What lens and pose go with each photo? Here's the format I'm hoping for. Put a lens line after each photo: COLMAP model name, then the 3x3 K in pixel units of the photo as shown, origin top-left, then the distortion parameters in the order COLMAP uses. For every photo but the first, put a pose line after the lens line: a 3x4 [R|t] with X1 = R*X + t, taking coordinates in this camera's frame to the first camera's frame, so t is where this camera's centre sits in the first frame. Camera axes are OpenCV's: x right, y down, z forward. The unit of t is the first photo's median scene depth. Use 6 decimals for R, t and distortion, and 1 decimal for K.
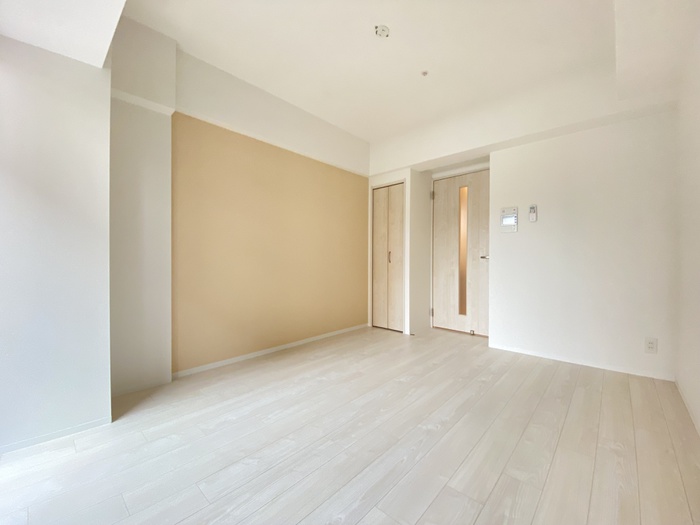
lens RADIAL K [[288.4, 0, 346.8], [0, 288.4, 262.6], [0, 0, 1]] dist [-0.004613, -0.000895]
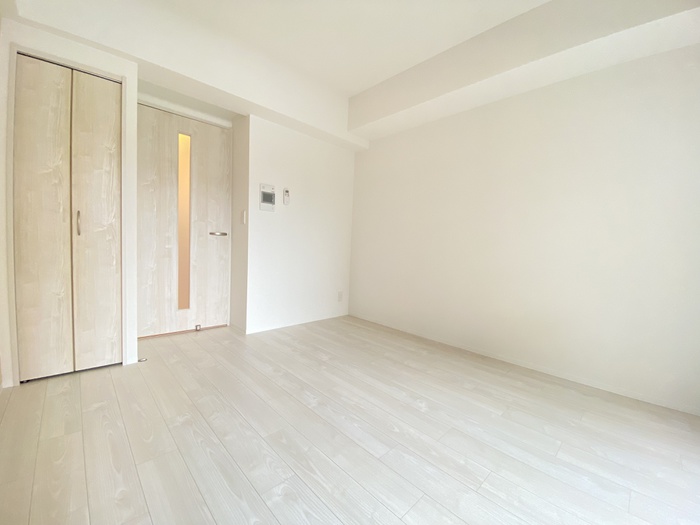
lens RADIAL K [[287.1, 0, 348.7], [0, 287.1, 262.9], [0, 0, 1]] dist [0.001403, -0.007236]
pose [[0.045290, -0.058195, 0.997277, -0.458632], [-0.029654, 0.997783, 0.059571, 0.007827], [-0.998534, -0.032271, 0.043464, 0.793842]]
